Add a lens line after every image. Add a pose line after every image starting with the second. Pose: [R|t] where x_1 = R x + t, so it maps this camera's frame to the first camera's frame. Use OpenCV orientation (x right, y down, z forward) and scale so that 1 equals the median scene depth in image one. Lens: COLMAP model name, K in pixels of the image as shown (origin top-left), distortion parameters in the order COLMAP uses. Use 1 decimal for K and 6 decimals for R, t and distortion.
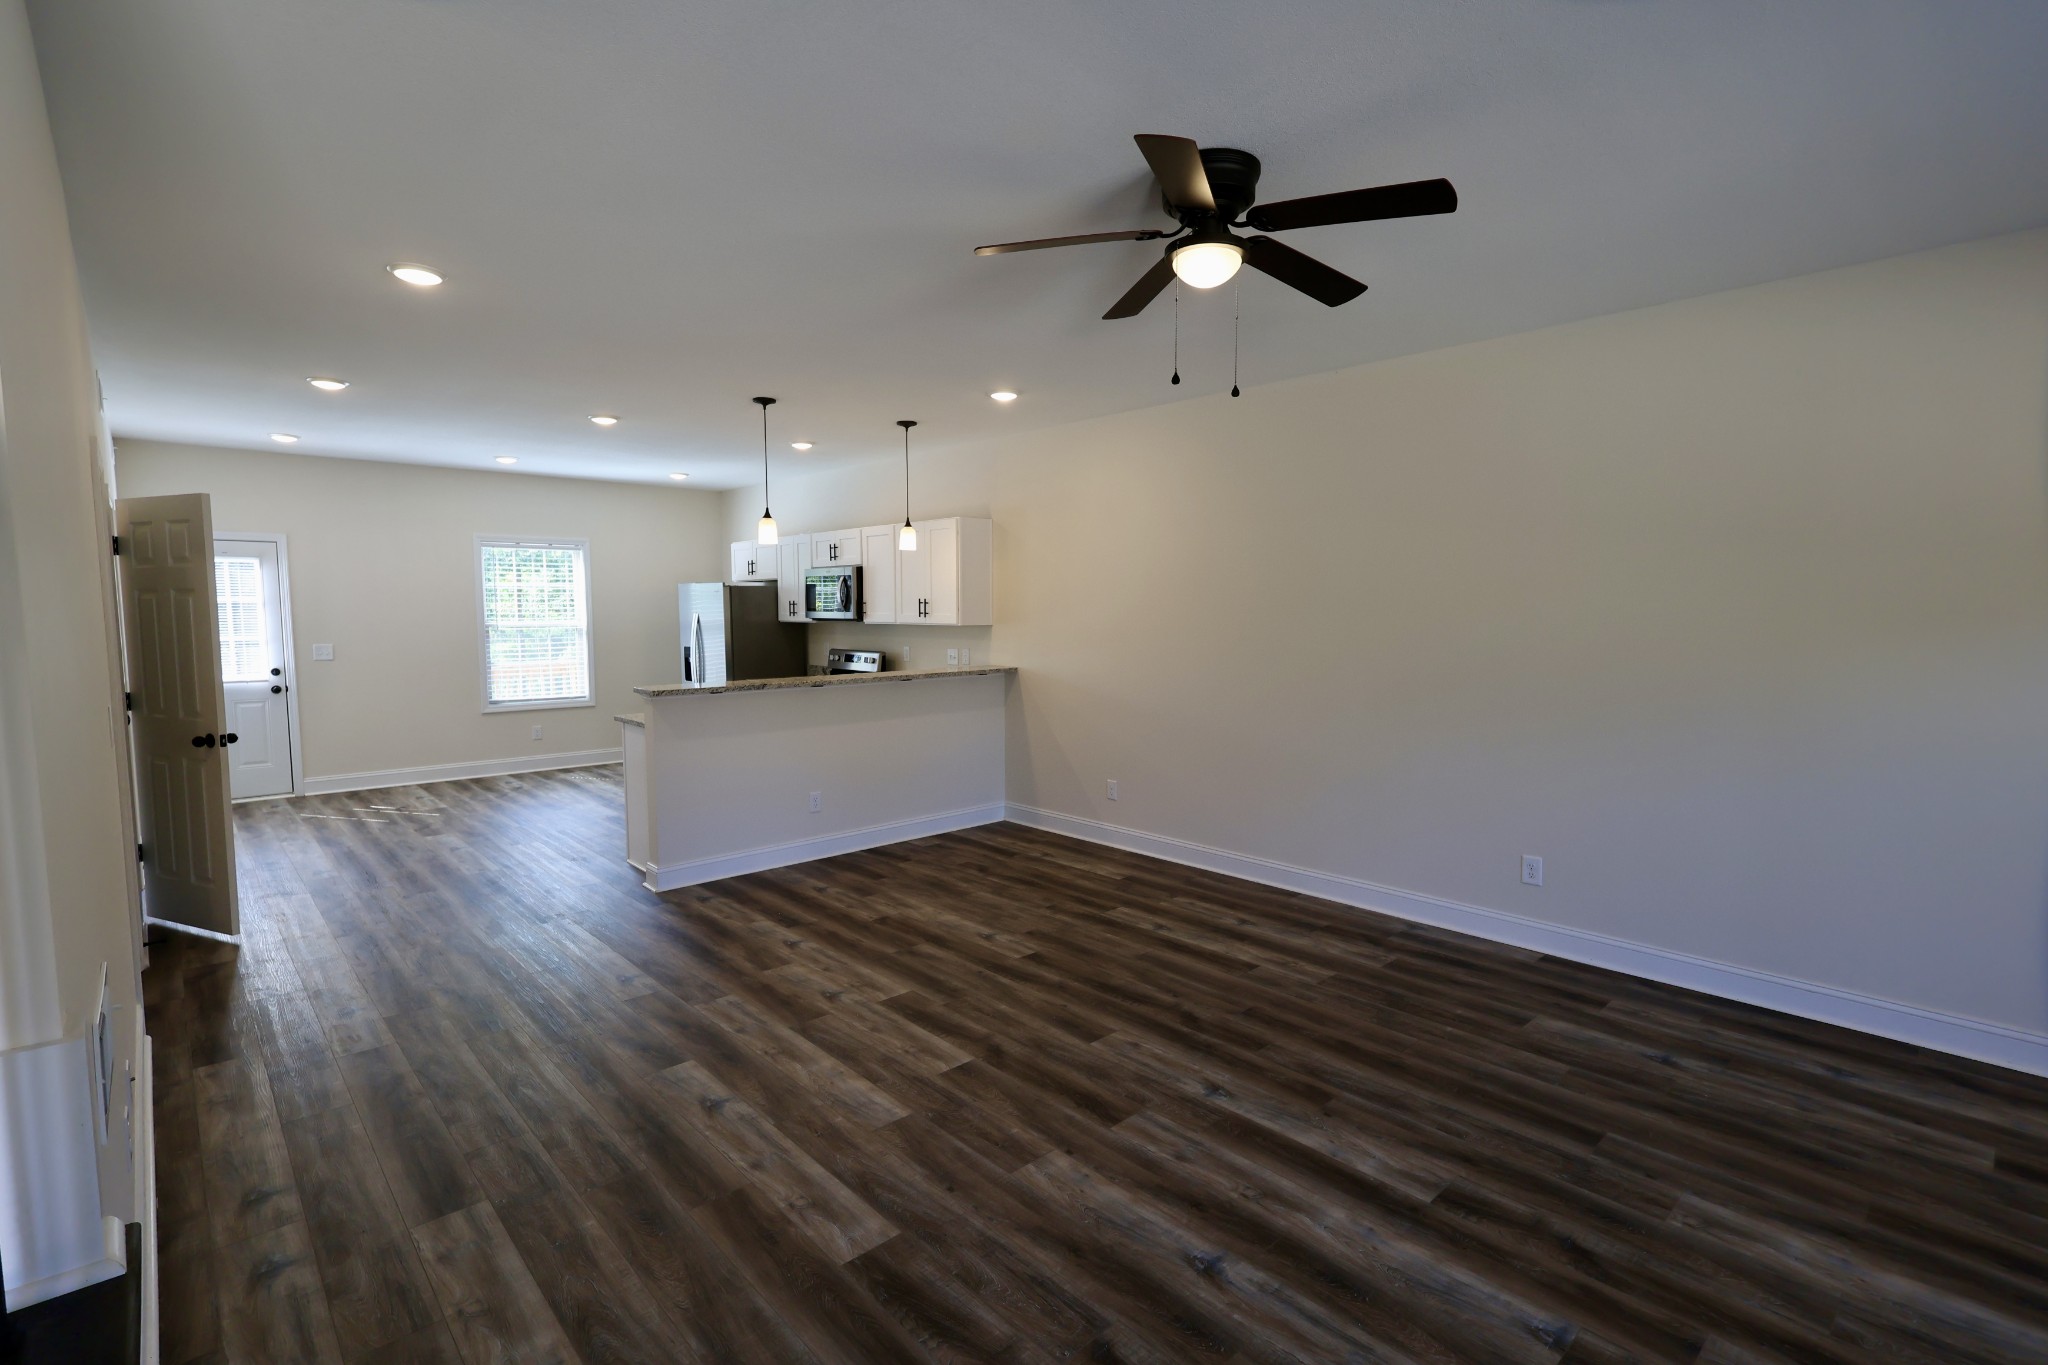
lens RADIAL K [[945.1, 0, 1022.4], [0, 945.1, 687.0], [0, 0, 1]] dist [0.002317, 0.000297]
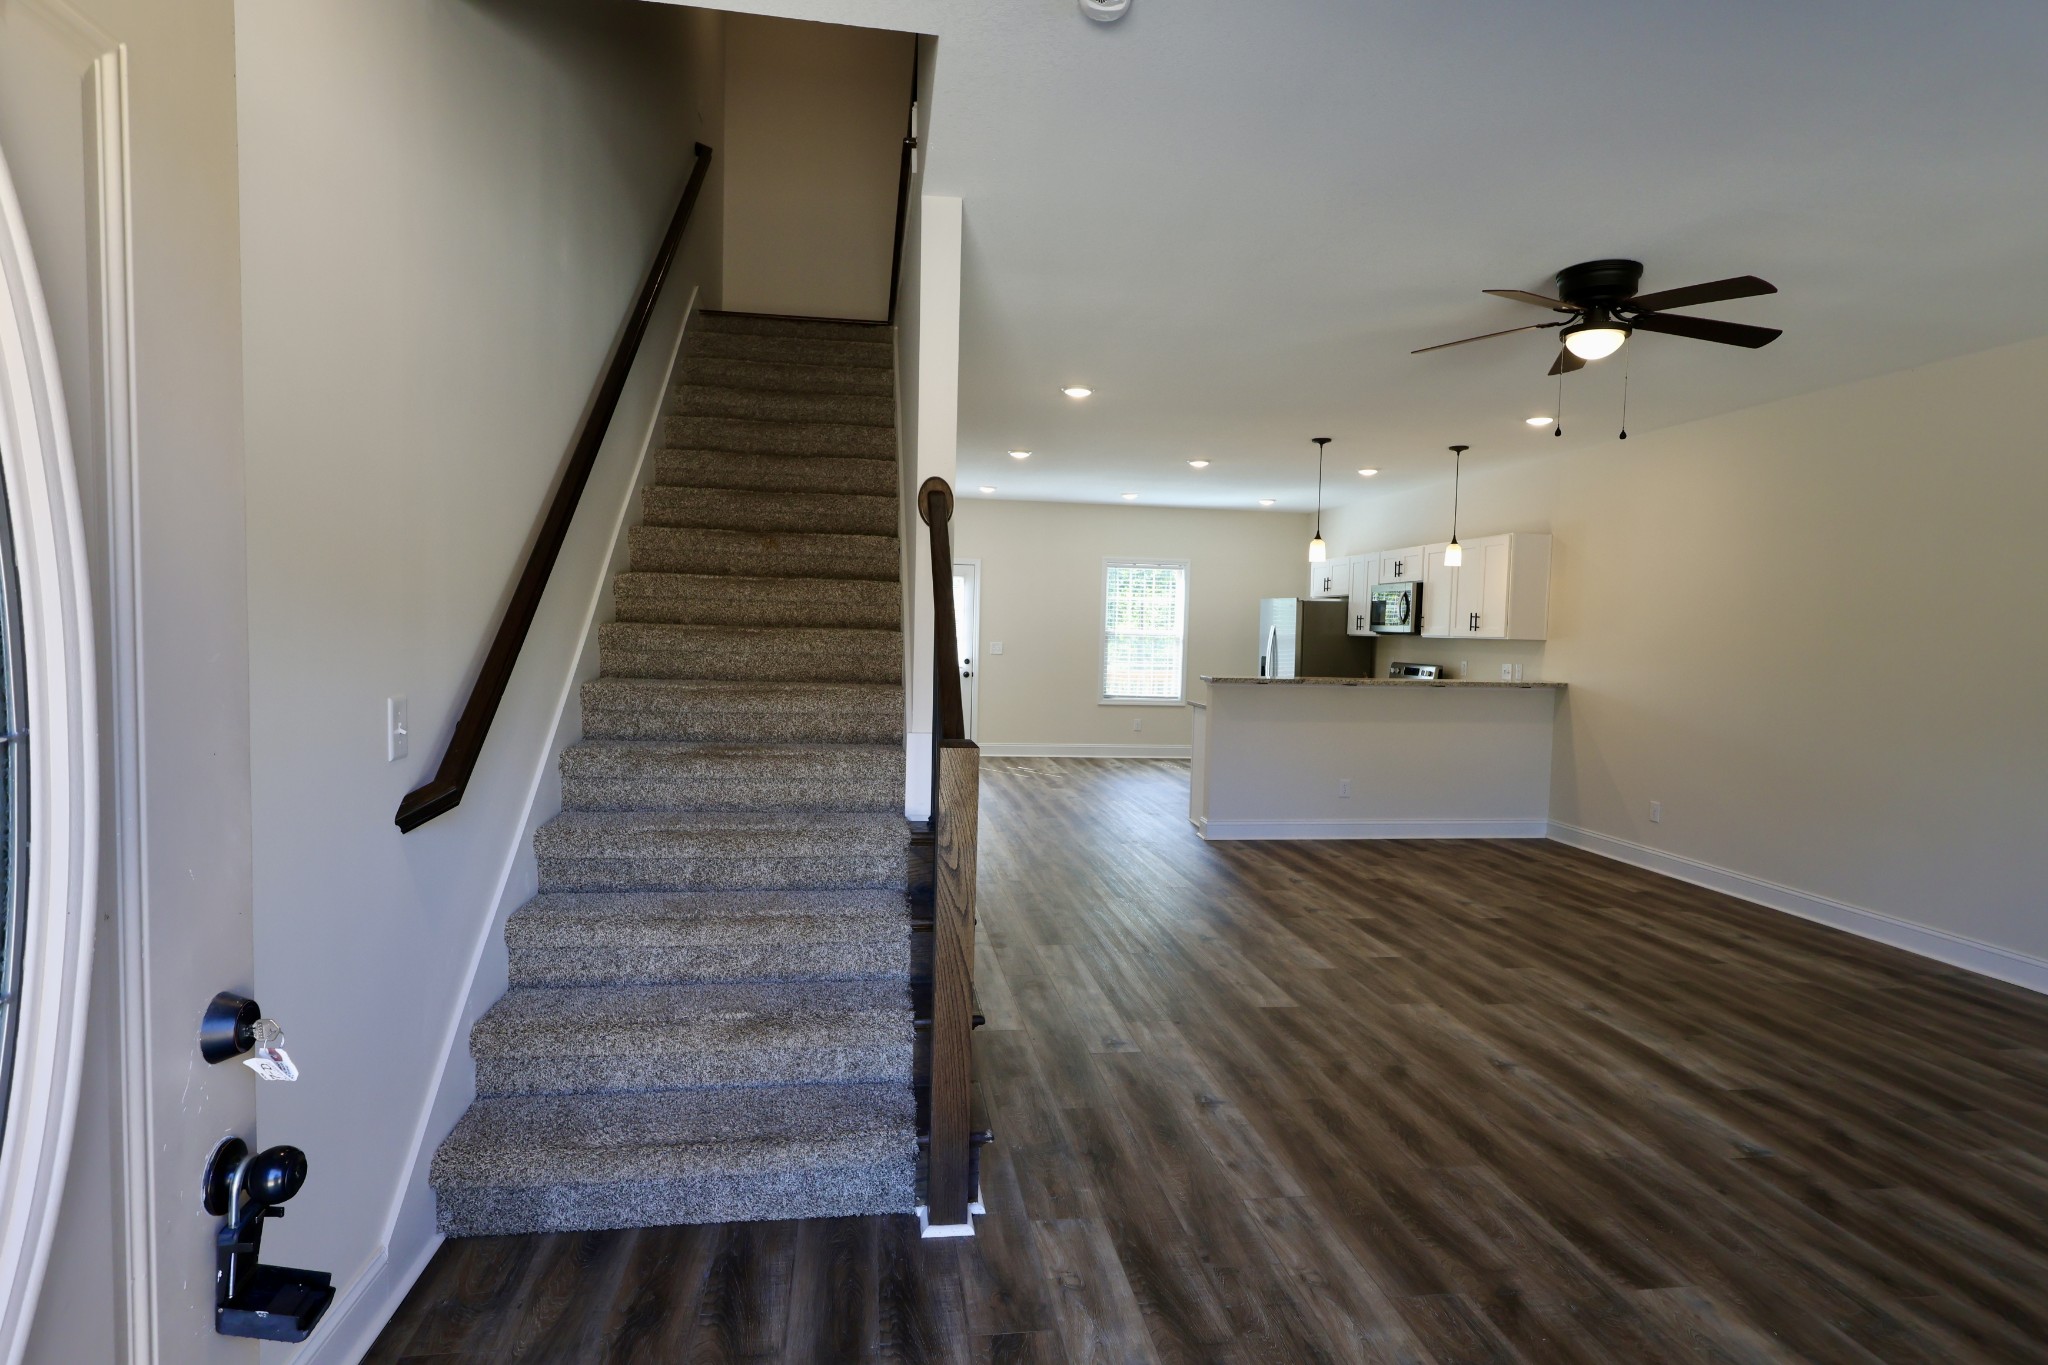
lens RADIAL K [[1098.7, 0, 1024.0], [0, 1098.7, 682.5], [0, 0, 1]] dist [-0.001233, -0.000306]
pose [[0.826657, 0.050477, -0.560438, 0.216304], [-0.074339, 0.997035, -0.019852, 0.056003], [0.557774, 0.058073, 0.827958, -0.344897]]
